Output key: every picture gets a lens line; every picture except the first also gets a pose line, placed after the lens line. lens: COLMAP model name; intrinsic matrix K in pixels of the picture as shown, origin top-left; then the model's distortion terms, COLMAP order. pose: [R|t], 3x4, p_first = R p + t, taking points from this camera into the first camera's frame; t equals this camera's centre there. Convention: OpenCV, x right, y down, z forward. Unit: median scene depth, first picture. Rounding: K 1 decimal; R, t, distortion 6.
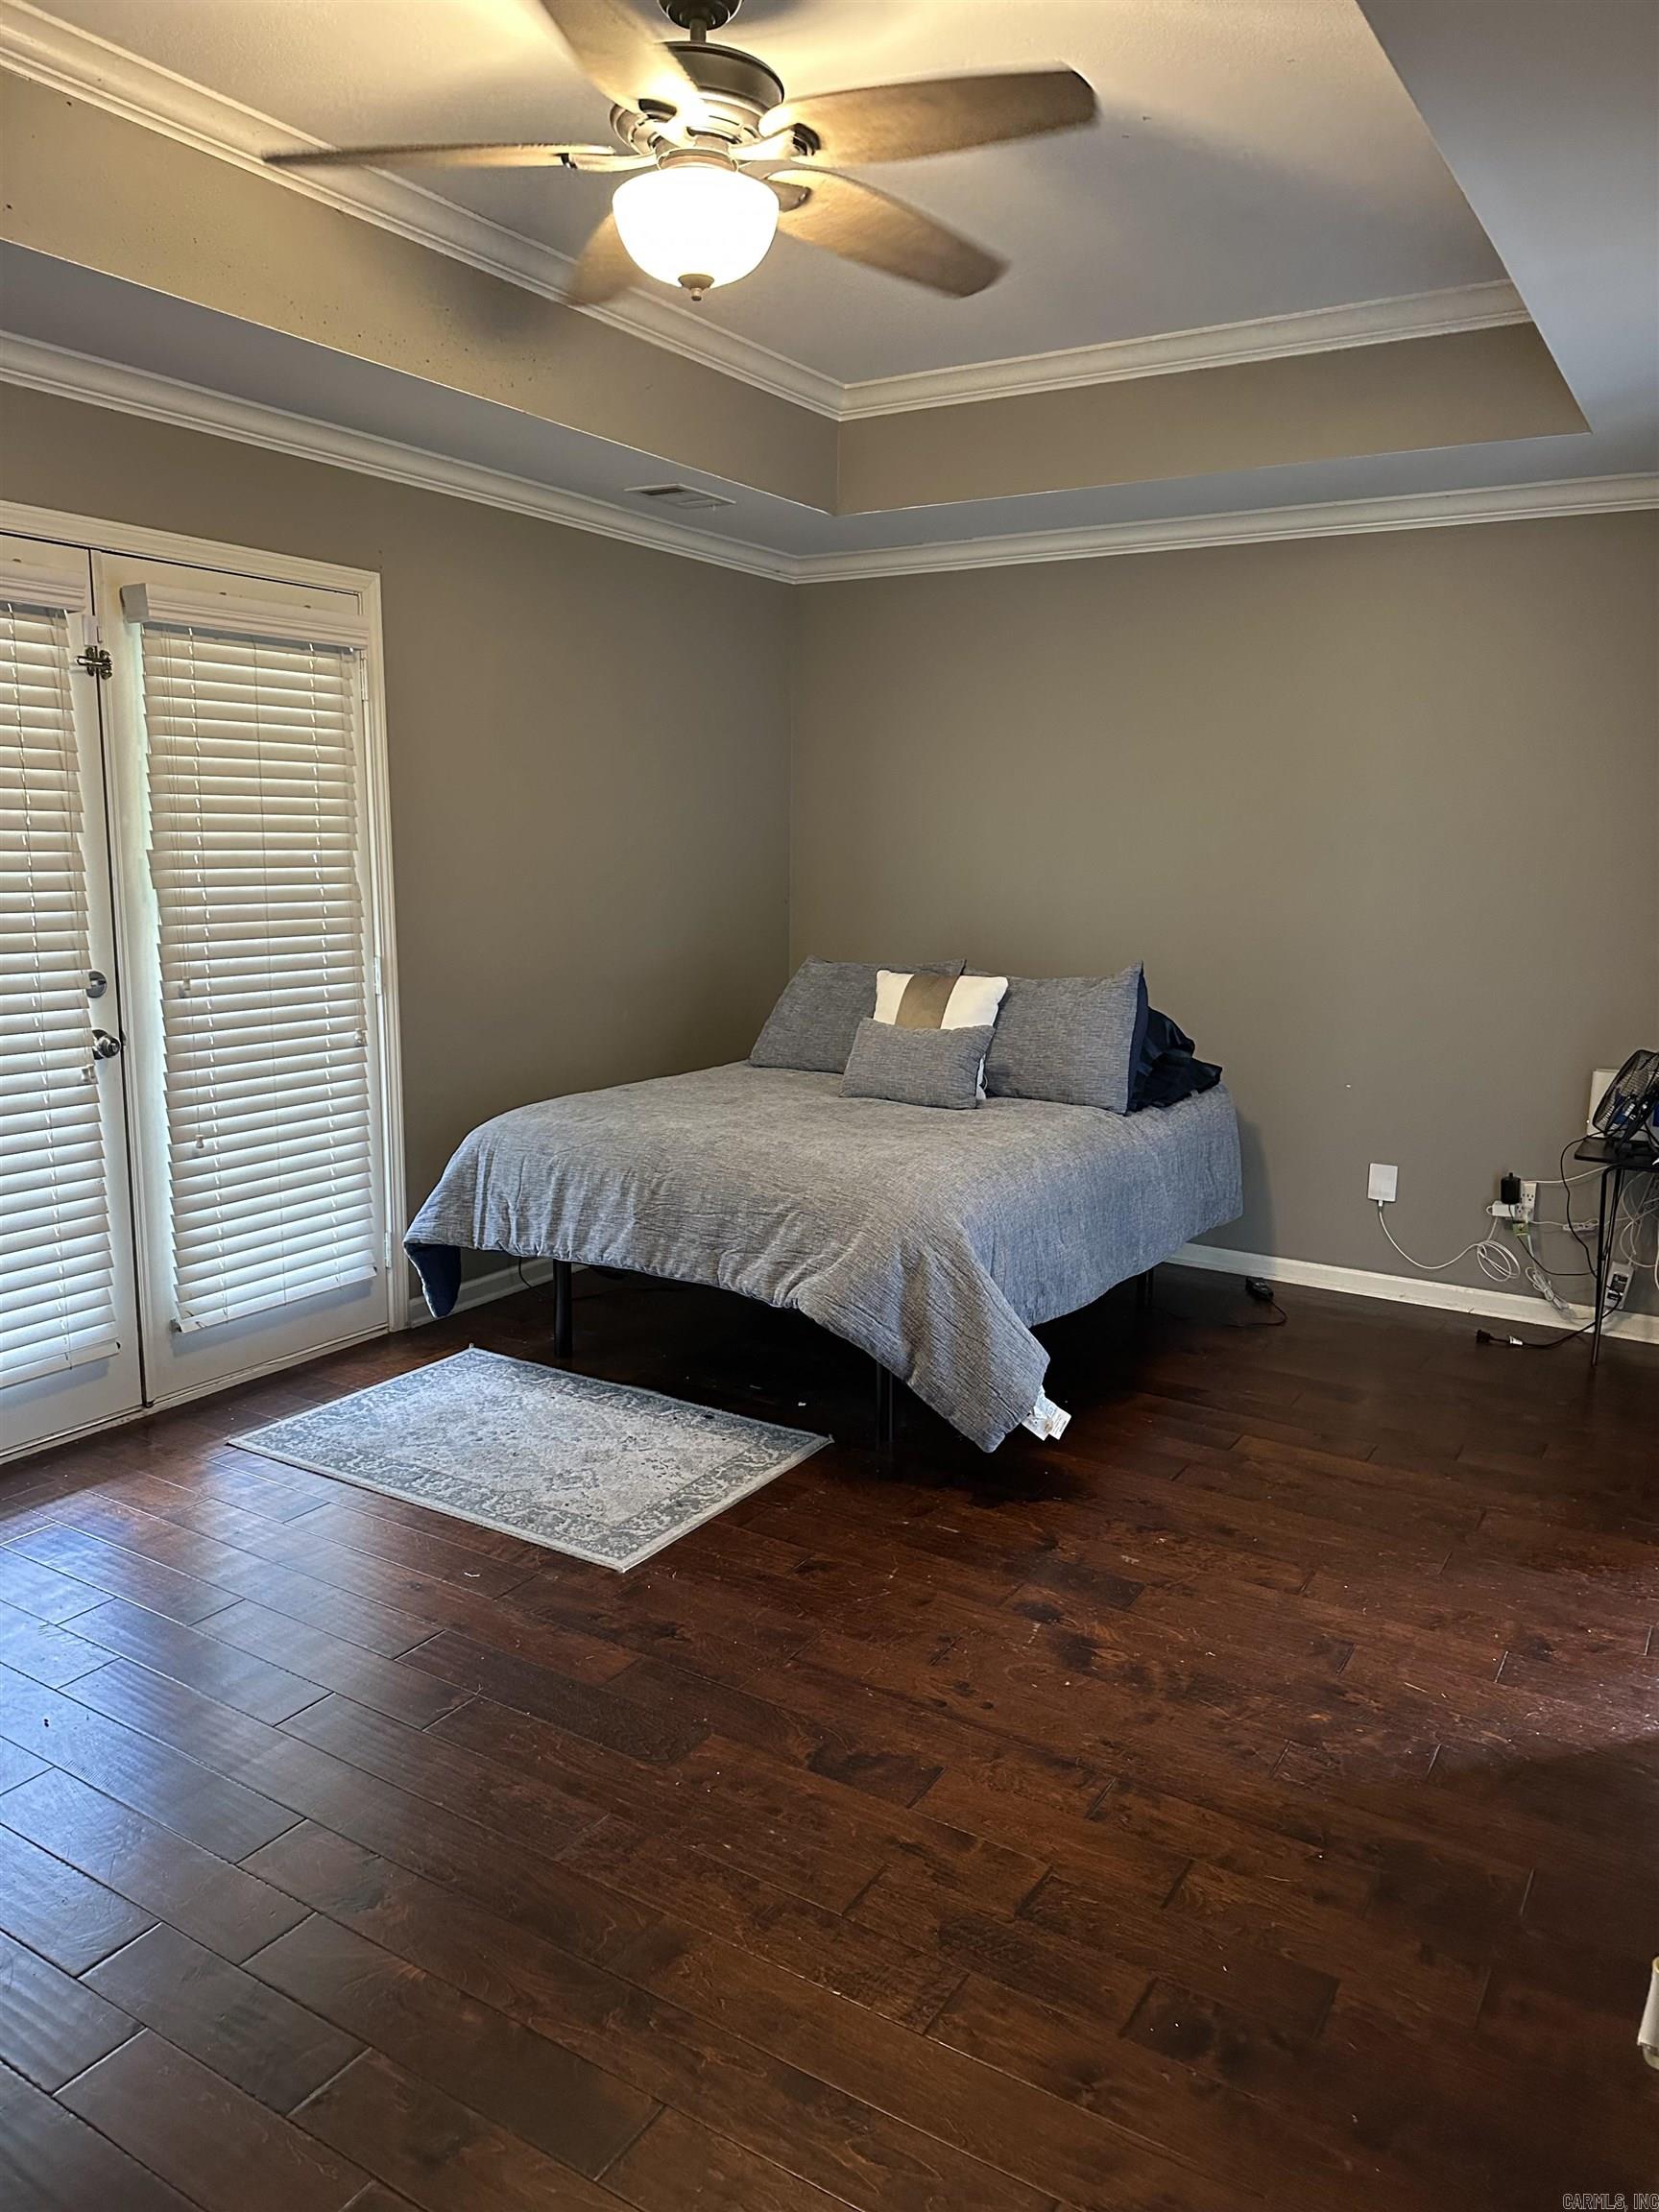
lens RADIAL K [[1549.8, 0, 815.0], [0, 1549.8, 1101.8], [0, 0, 1]] dist [0.043744, -0.036501]
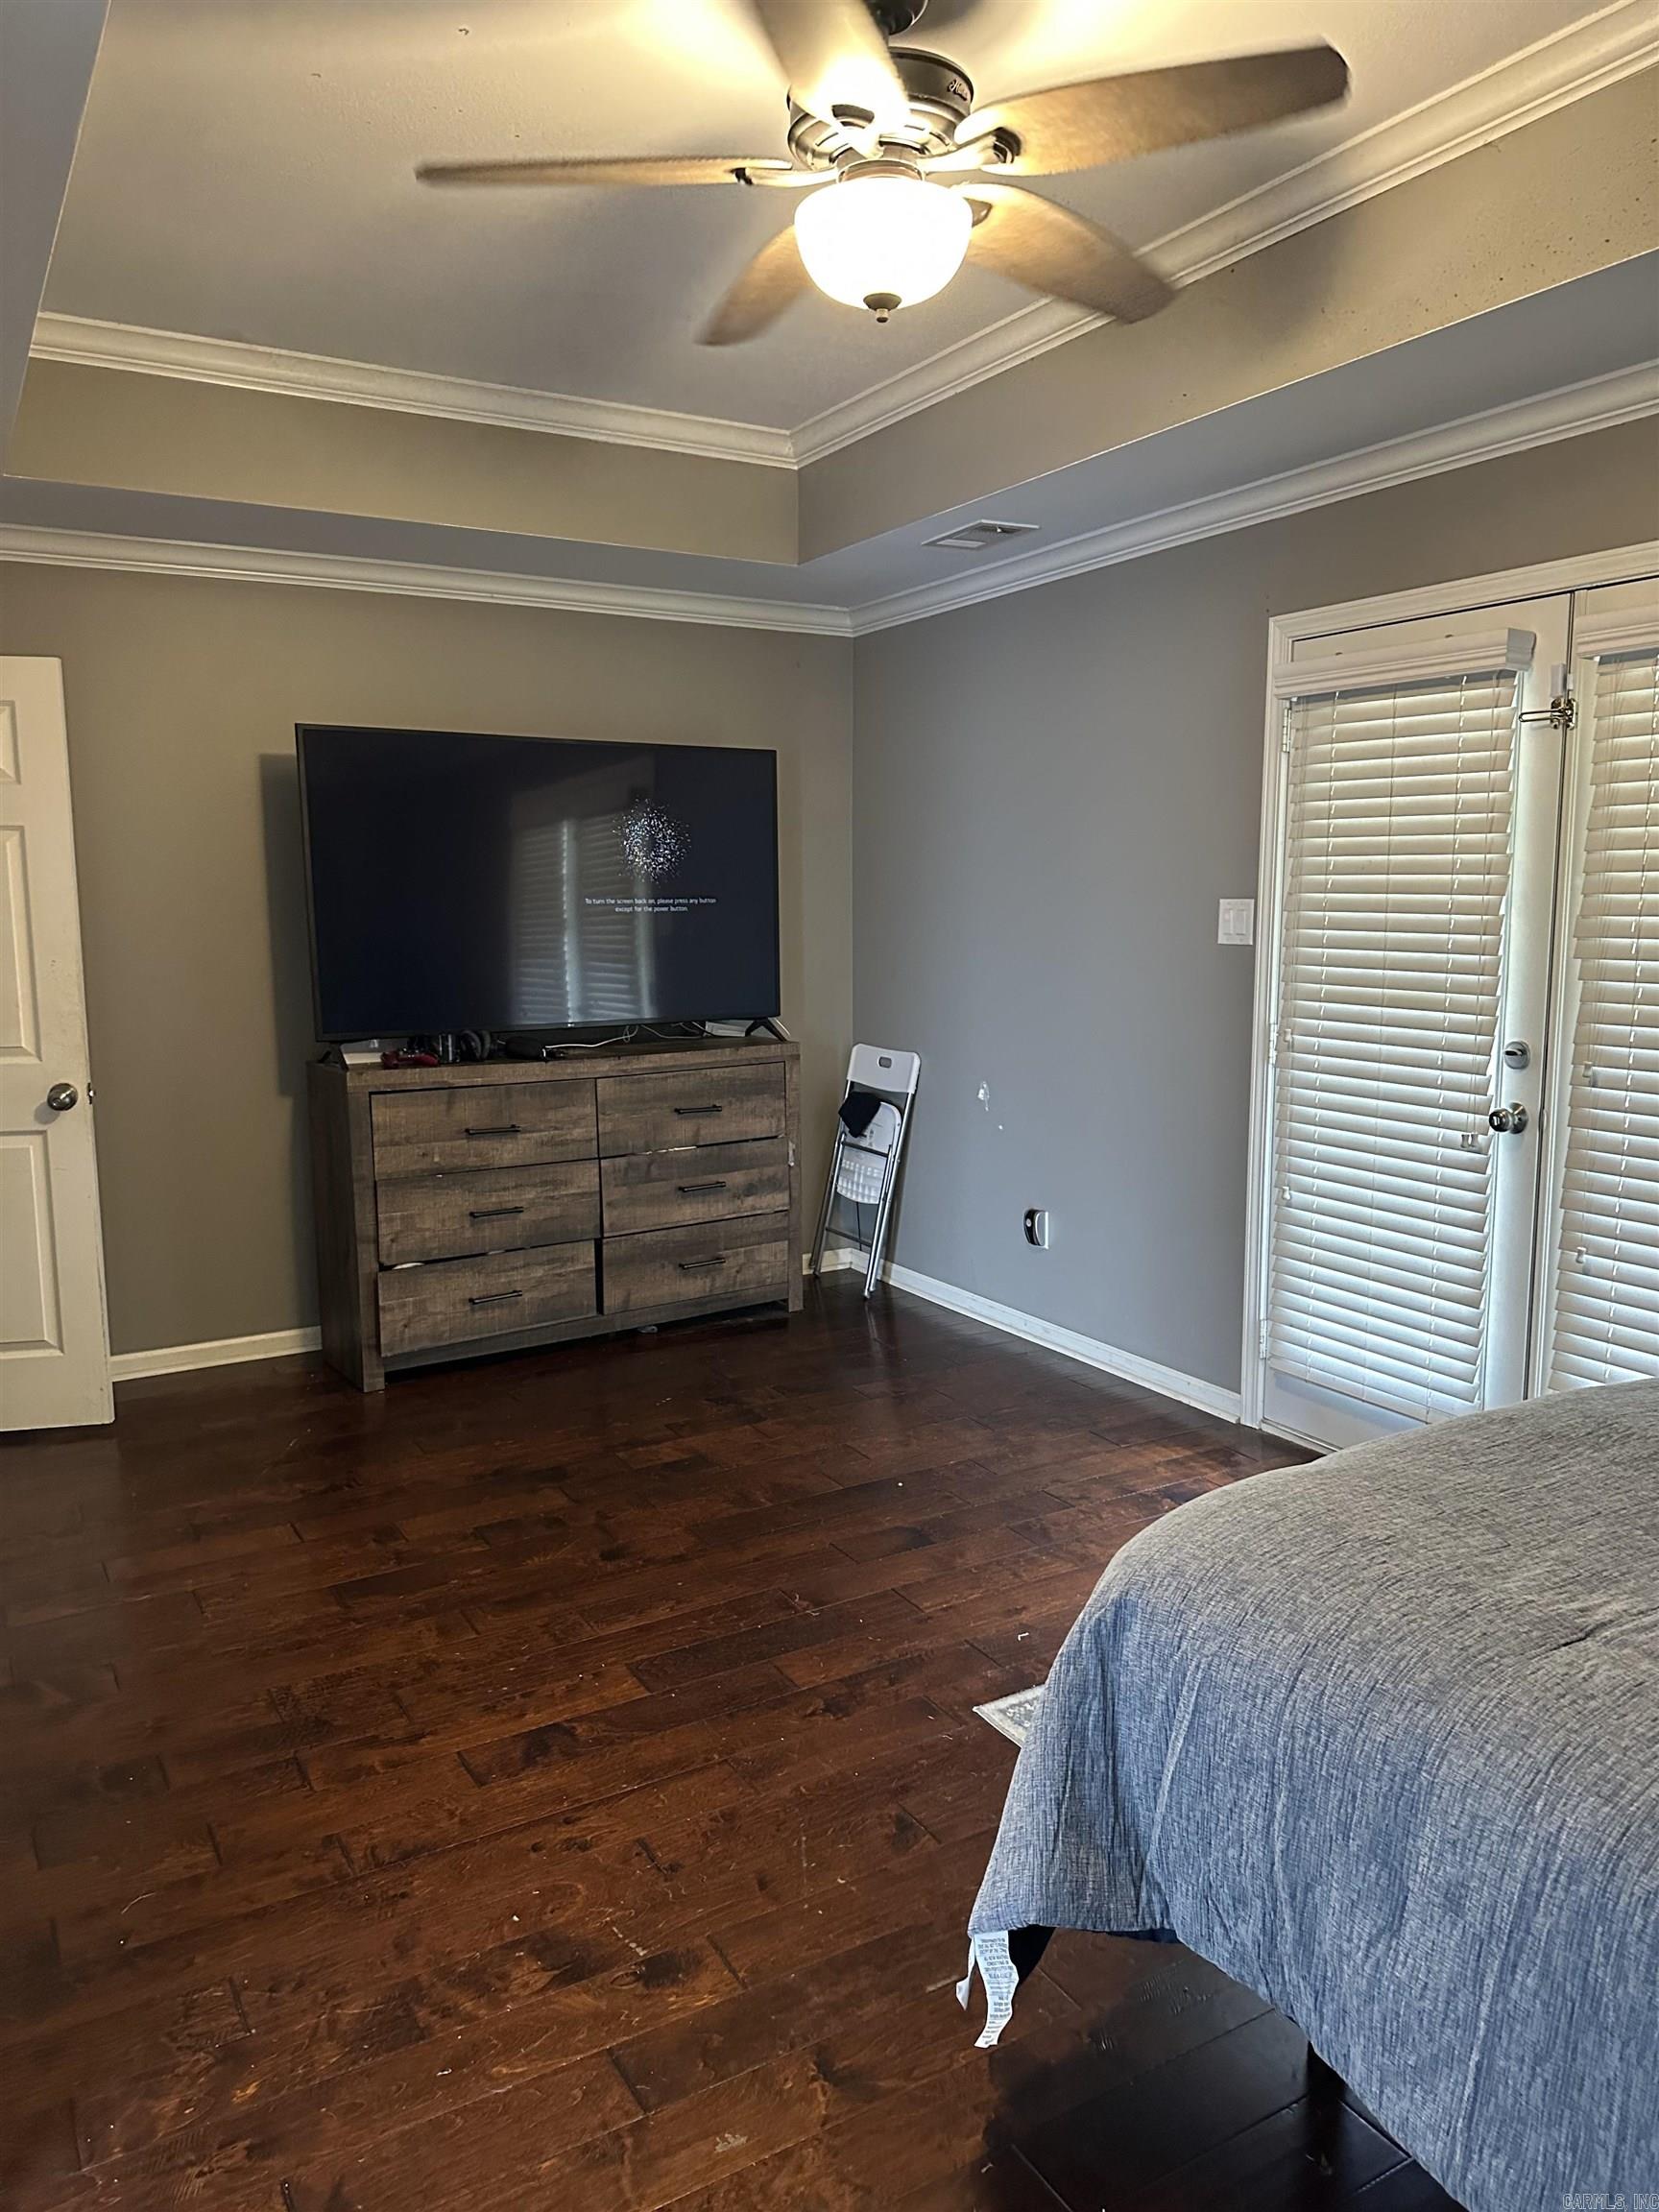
lens RADIAL K [[1549.8, 0, 815.0], [0, 1549.8, 1101.8], [0, 0, 1]] dist [0.043744, -0.036501]
pose [[-0.454800, 0.115002, -0.883137, 0.781614], [-0.150834, 0.967356, 0.203646, -0.241460], [0.877728, 0.225826, -0.422607, 1.408581]]
